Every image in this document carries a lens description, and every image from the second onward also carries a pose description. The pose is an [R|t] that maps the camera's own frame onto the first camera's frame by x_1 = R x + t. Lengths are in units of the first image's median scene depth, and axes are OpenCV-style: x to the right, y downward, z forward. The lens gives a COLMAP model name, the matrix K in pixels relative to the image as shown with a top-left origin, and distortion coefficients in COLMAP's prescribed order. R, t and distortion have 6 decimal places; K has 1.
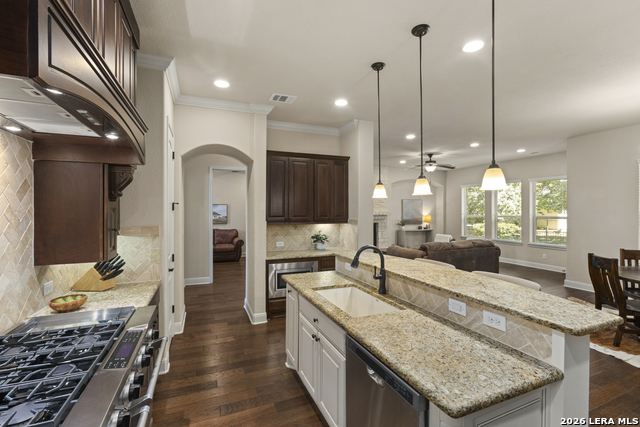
lens RADIAL K [[287.6, 0, 321.3], [0, 287.6, 206.8], [0, 0, 1]] dist [-0.012405, 0.007201]
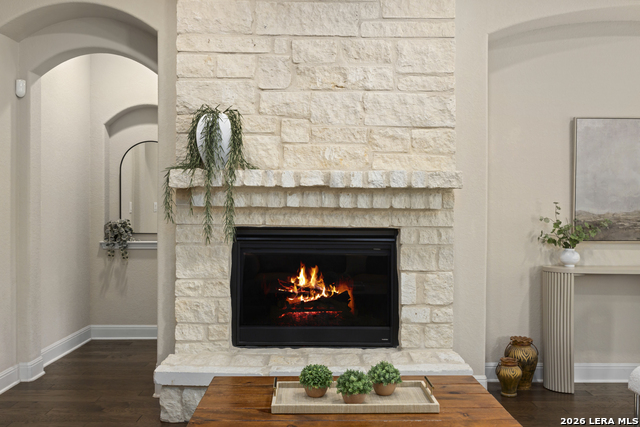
lens RADIAL K [[616.5, 0, 319.4], [0, 616.5, 214.7], [0, 0, 1]] dist [0.011692, 0.000000]
pose [[0.925434, 0.009011, -0.378802, 0.392262], [-0.000762, 0.999759, 0.021920, 0.046583], [0.378908, -0.019996, 0.925218, 0.728621]]
